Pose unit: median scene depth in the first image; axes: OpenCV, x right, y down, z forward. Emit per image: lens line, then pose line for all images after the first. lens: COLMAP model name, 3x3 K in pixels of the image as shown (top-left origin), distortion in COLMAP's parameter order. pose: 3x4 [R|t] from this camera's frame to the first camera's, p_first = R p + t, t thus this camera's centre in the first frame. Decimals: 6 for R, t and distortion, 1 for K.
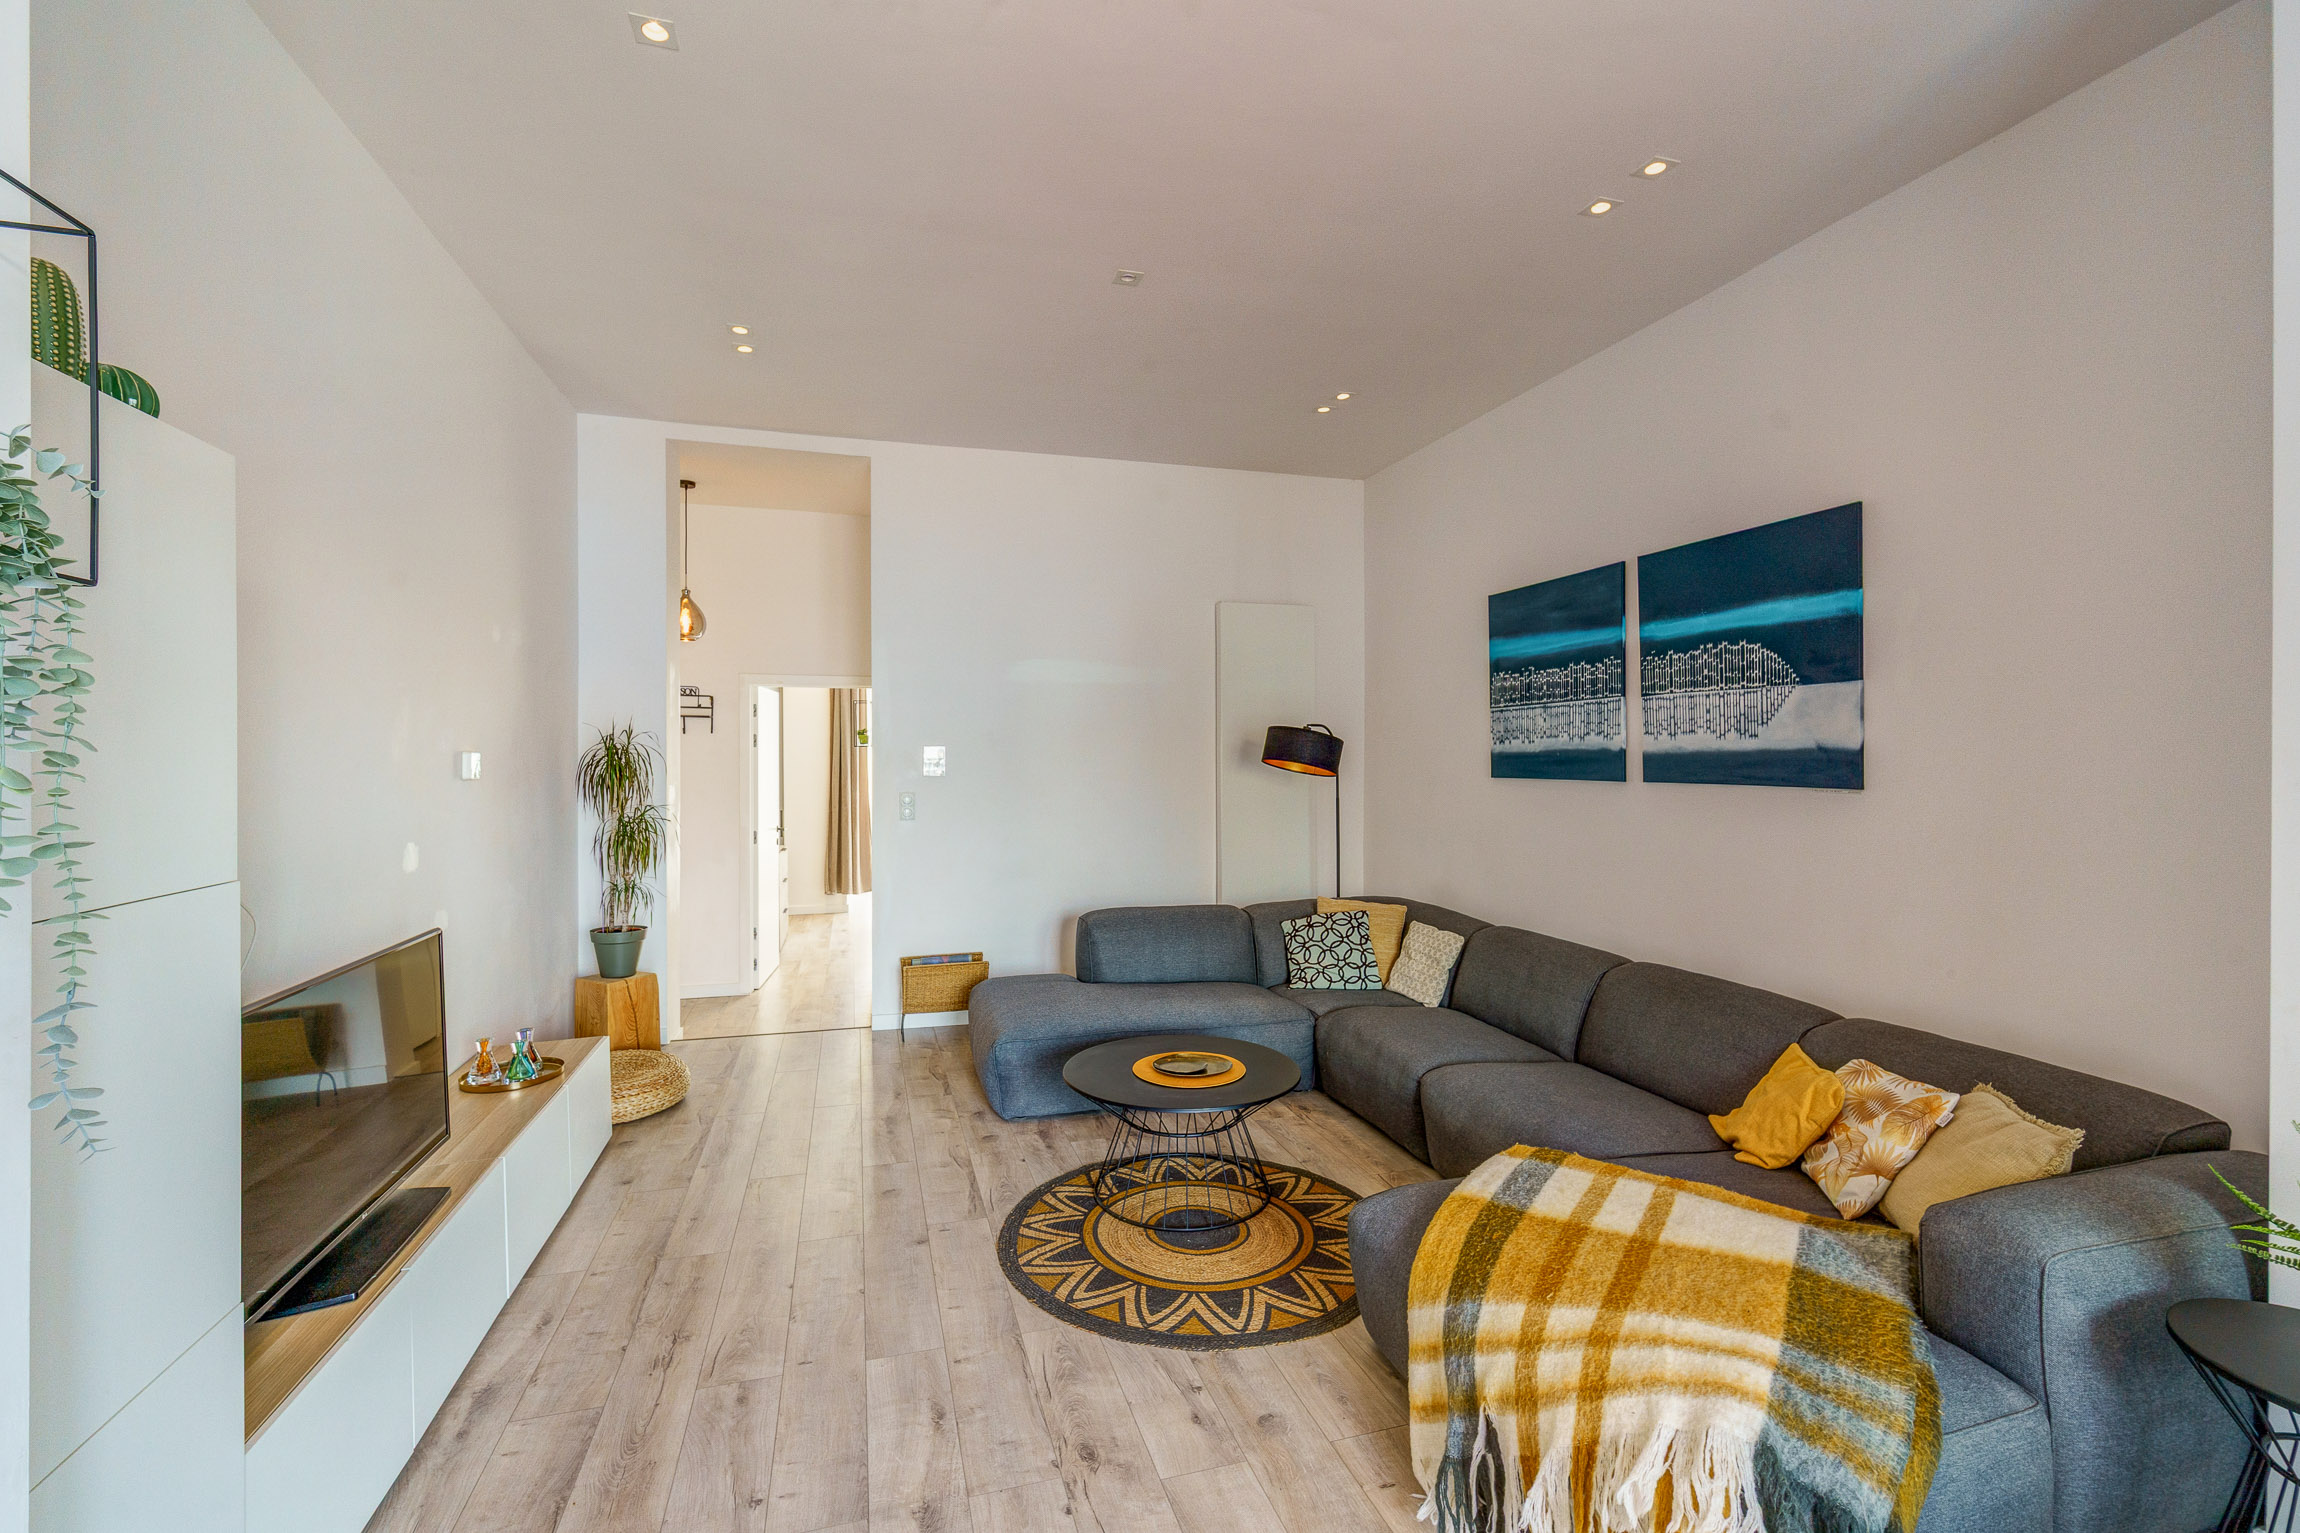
lens RADIAL K [[982.4, 0, 1150.0], [0, 982.4, 766.5], [0, 0, 1]] dist [-0.017584, -0.000020]
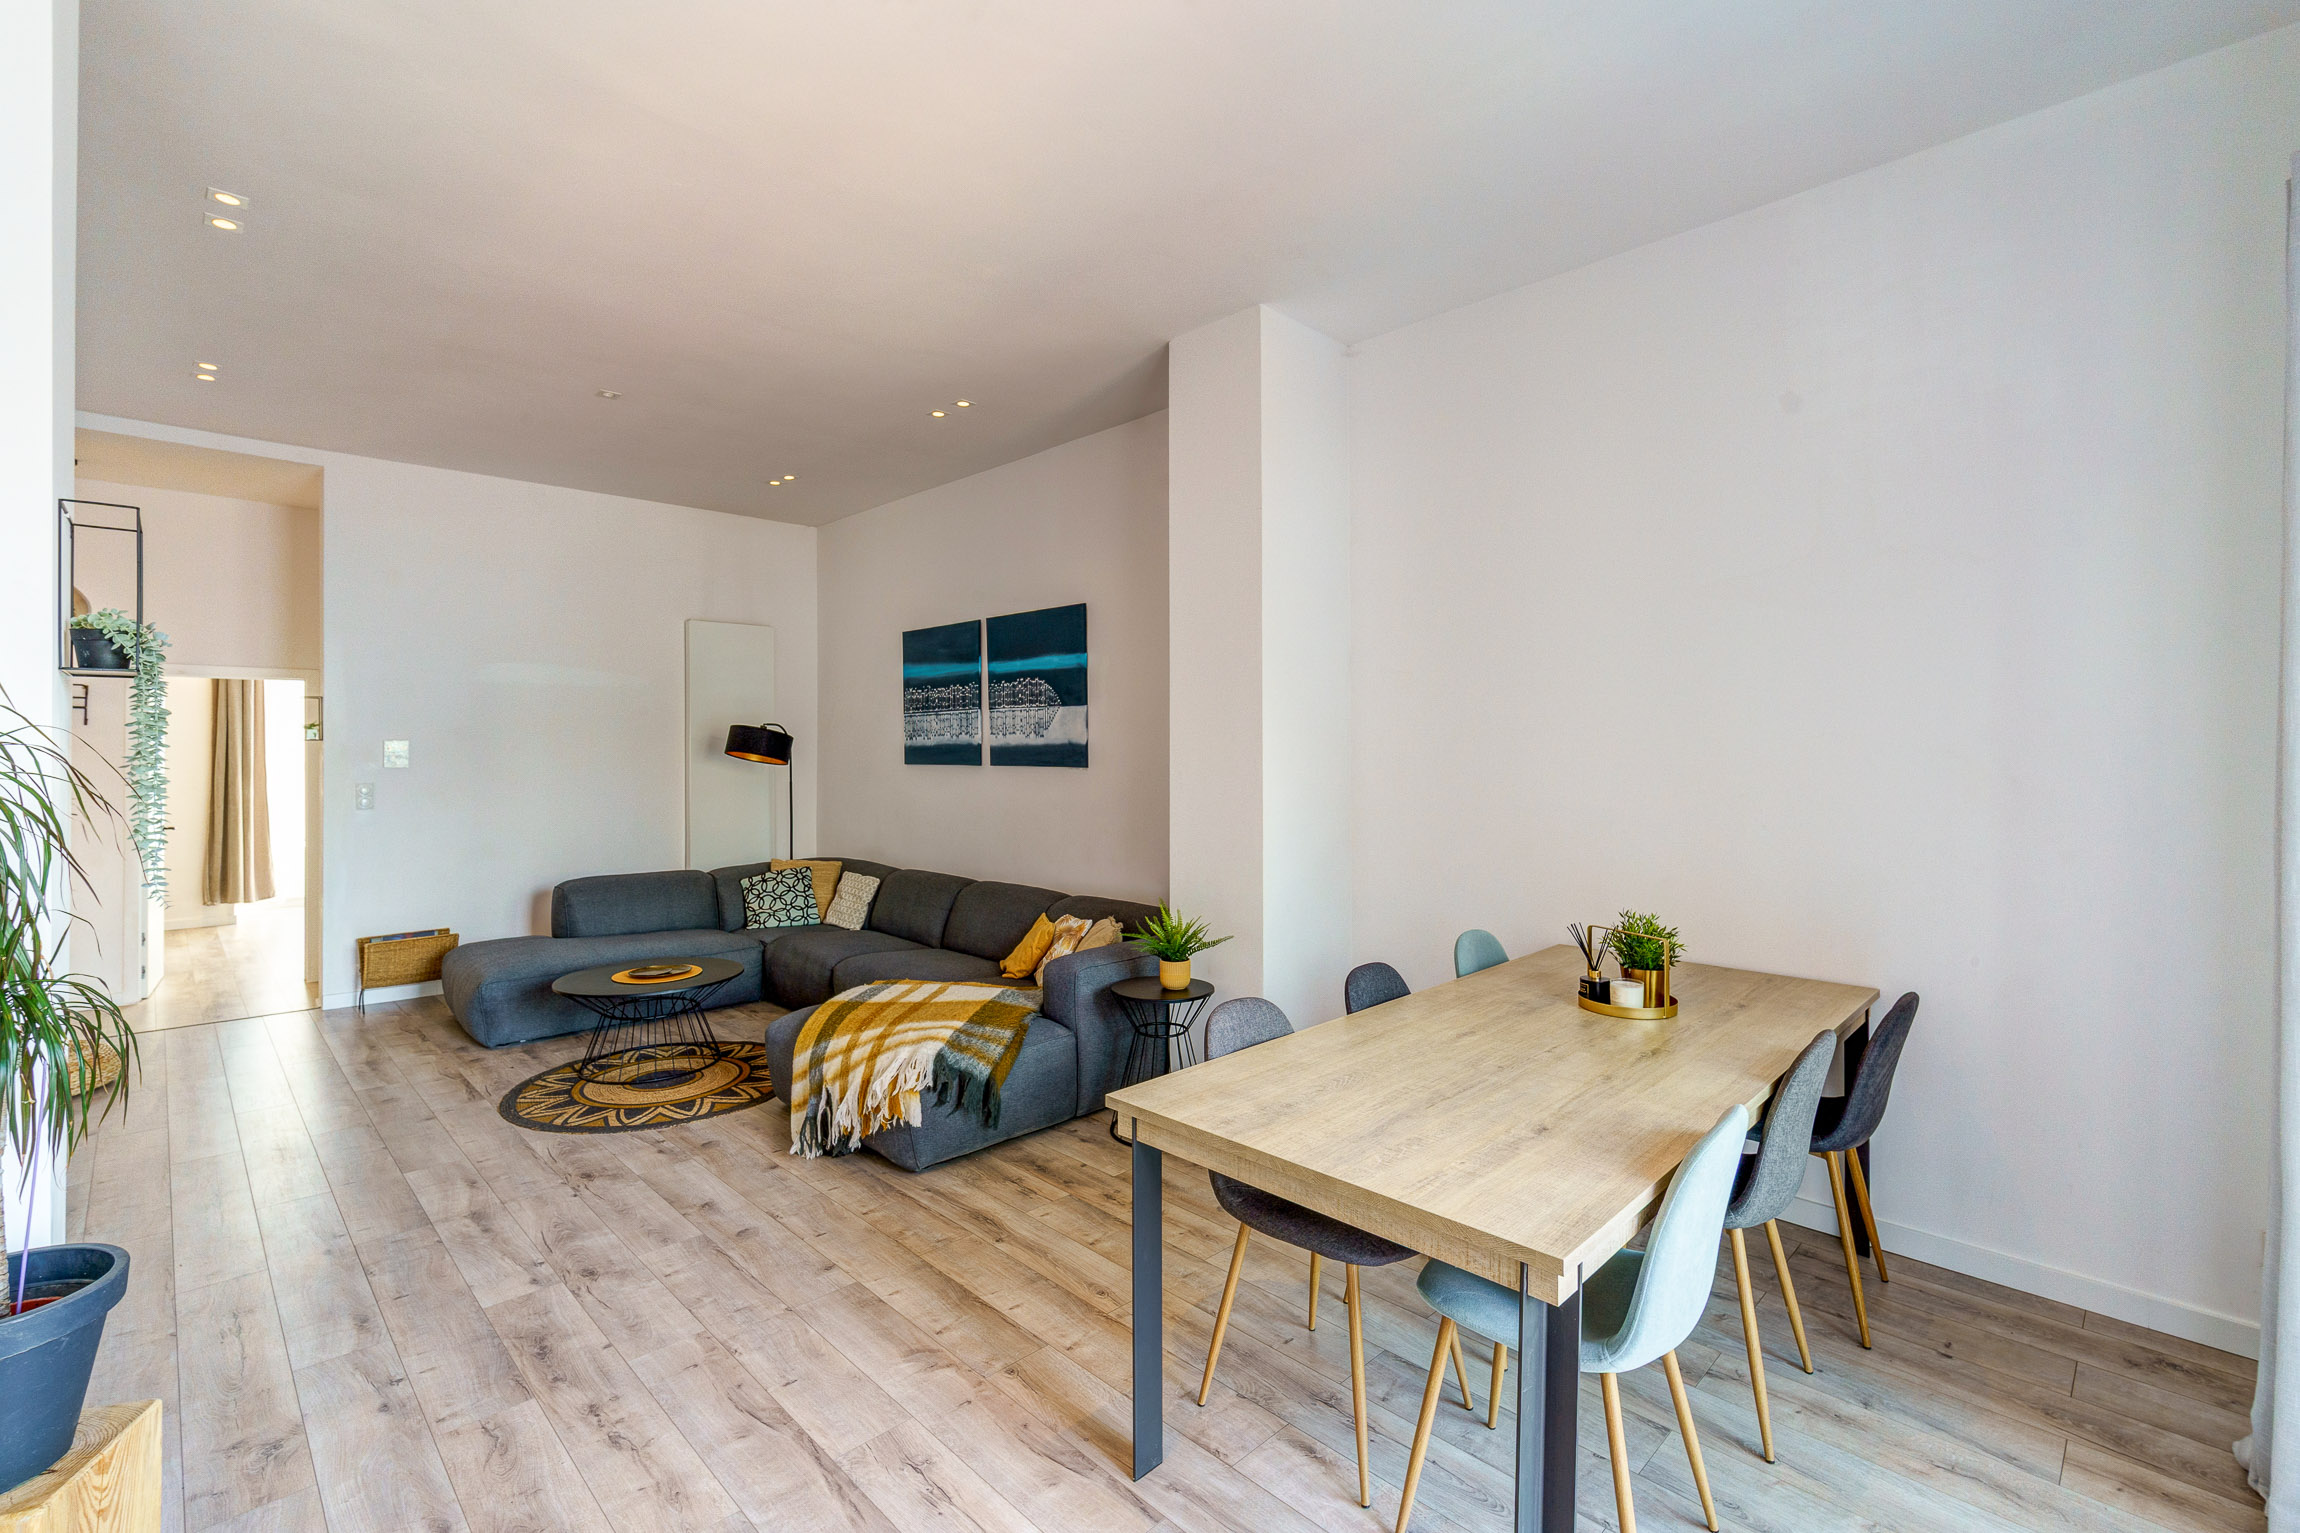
lens RADIAL K [[1005.1, 0, 1148.4], [0, 1005.1, 739.7], [0, 0, 1]] dist [0.008805, -0.000138]
pose [[0.882963, 0.002557, 0.469436, -0.015916], [0.006303, 0.999830, -0.017302, 0.004750], [-0.469400, 0.018236, 0.882797, -0.539117]]
